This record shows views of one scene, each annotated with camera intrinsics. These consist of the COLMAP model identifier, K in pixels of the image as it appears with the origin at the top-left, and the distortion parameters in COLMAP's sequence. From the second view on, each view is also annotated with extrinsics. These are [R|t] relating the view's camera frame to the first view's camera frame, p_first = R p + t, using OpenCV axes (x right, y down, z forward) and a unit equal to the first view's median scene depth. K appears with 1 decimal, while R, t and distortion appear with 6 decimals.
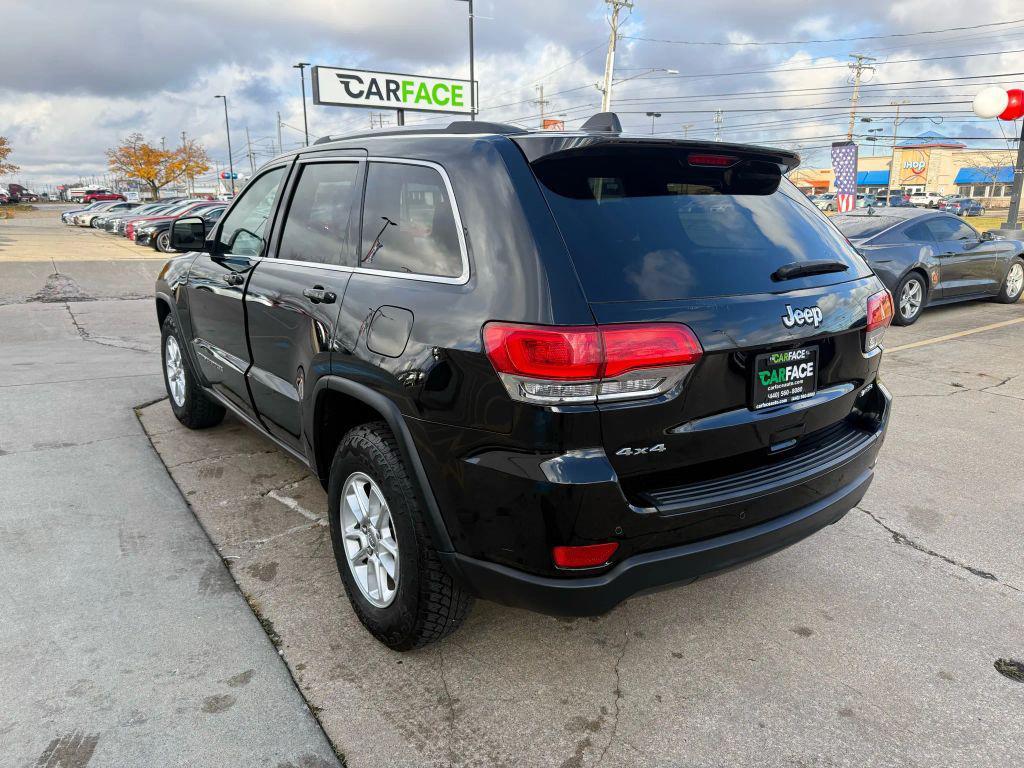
lens RADIAL K [[724.5, 0, 511.2], [0, 724.5, 388.1], [0, 0, 1]] dist [0.022979, -0.031920]
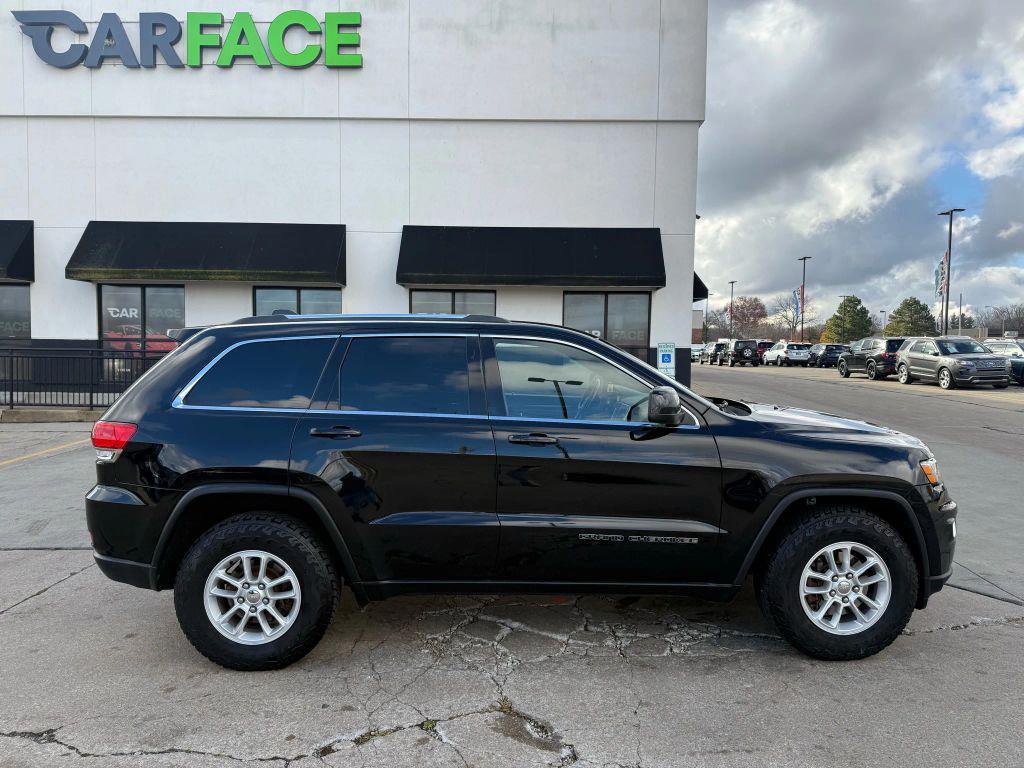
lens RADIAL K [[724.5, 0, 507.2], [0, 724.5, 381.3], [0, 0, 1]] dist [0.022979, -0.031920]
pose [[-0.572897, 0.031980, -0.819003, 1.156010], [-0.216274, 0.957926, 0.188690, -0.614206], [0.790578, 0.285229, -0.541877, 2.251371]]
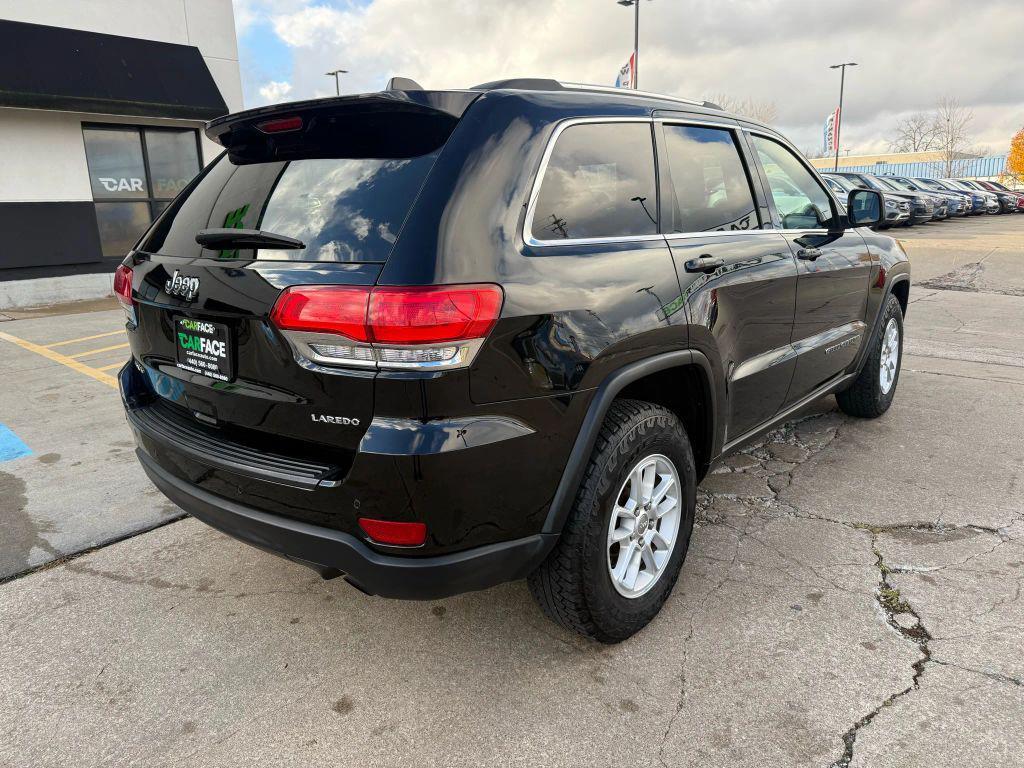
lens RADIAL K [[724.5, 0, 513.7], [0, 724.5, 391.3], [0, 0, 1]] dist [0.022979, -0.031920]
pose [[0.237267, 0.231921, -0.943354, 1.099965], [-0.217538, 0.959107, 0.181080, -0.176787], [0.946774, 0.162251, 0.278016, 0.886590]]
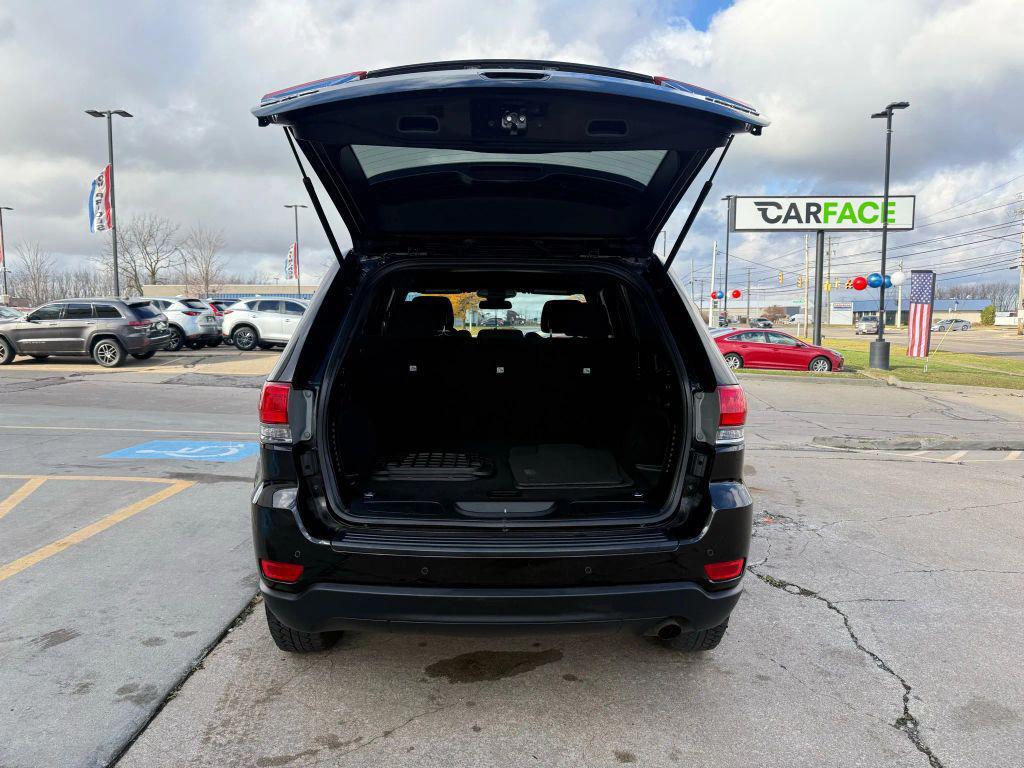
lens RADIAL K [[724.5, 0, 512.0], [0, 724.5, 388.8], [0, 0, 1]] dist [0.022979, -0.031920]
pose [[0.828169, 0.054428, -0.557829, 0.754233], [-0.143942, 0.982546, -0.117833, 0.011576], [0.541679, 0.177881, 0.821549, 0.097781]]
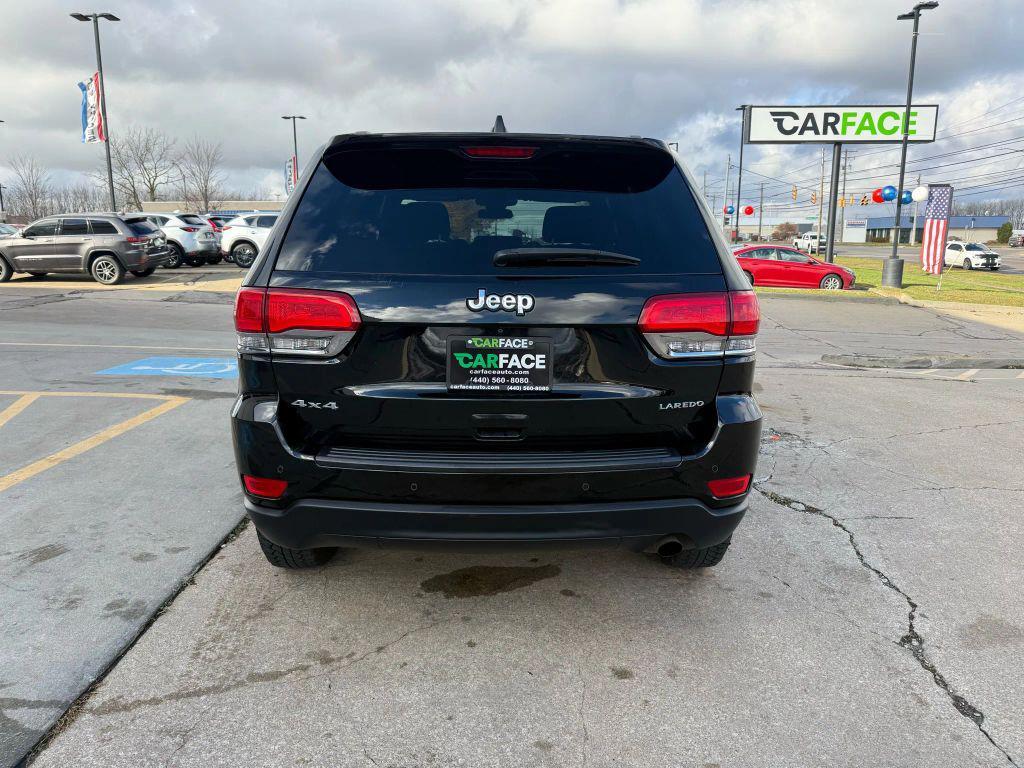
lens RADIAL K [[724.5, 0, 513.3], [0, 724.5, 385.0], [0, 0, 1]] dist [0.022979, -0.031920]
pose [[0.824319, 0.113348, -0.554663, 0.733758], [-0.145077, 0.989329, -0.013434, 0.018020], [0.547221, 0.091543, 0.831967, 0.155798]]
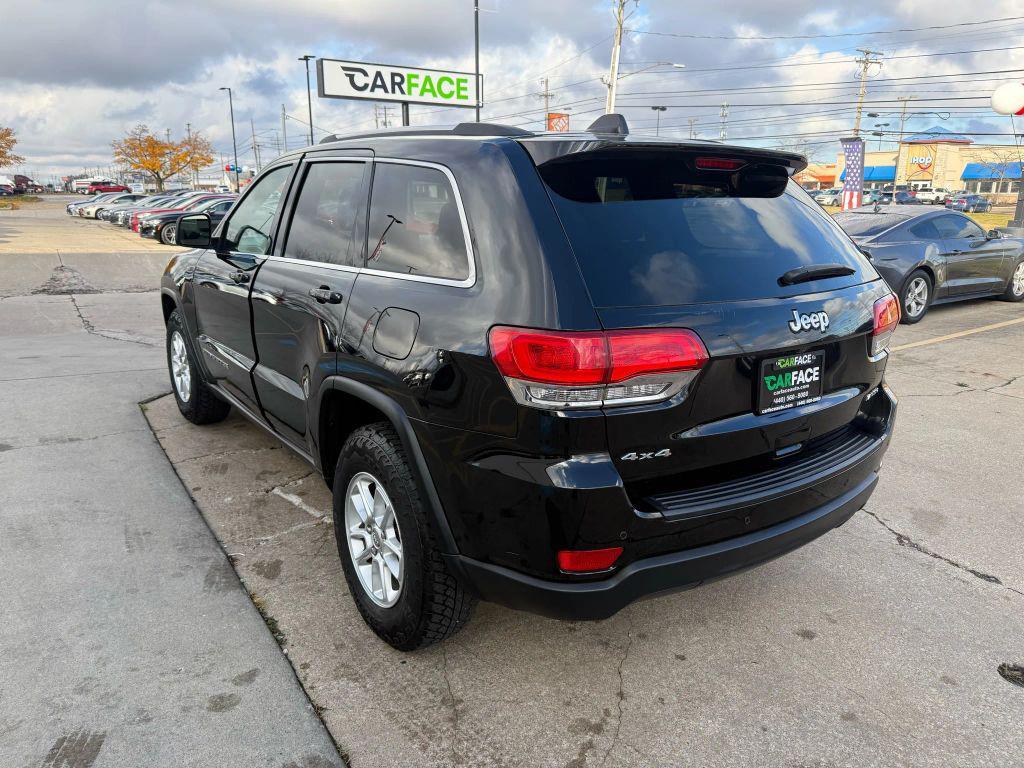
lens RADIAL K [[724.5, 0, 509.9], [0, 724.5, 386.0], [0, 0, 1]] dist [0.022979, -0.031920]
pose [[0.999962, 0.006472, -0.005845, -0.002706], [-0.006437, 0.999962, 0.005938, -0.010107], [0.005884, -0.005900, 0.999965, -0.000863]]
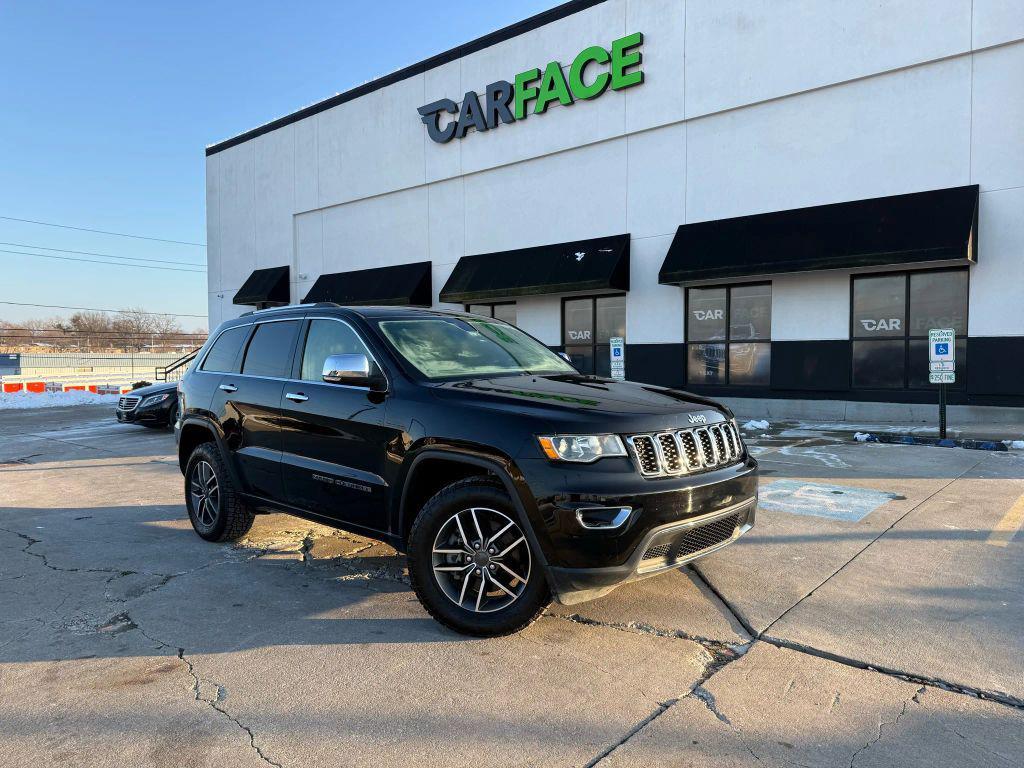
lens RADIAL K [[724.5, 0, 495.1], [0, 724.5, 378.6], [0, 0, 1]] dist [0.022979, -0.031920]
pose [[-0.967878, 0.021921, -0.250462, -0.121175], [-0.049402, 0.960190, 0.274945, -0.873183], [0.246518, 0.278486, -0.928264, 3.441338]]
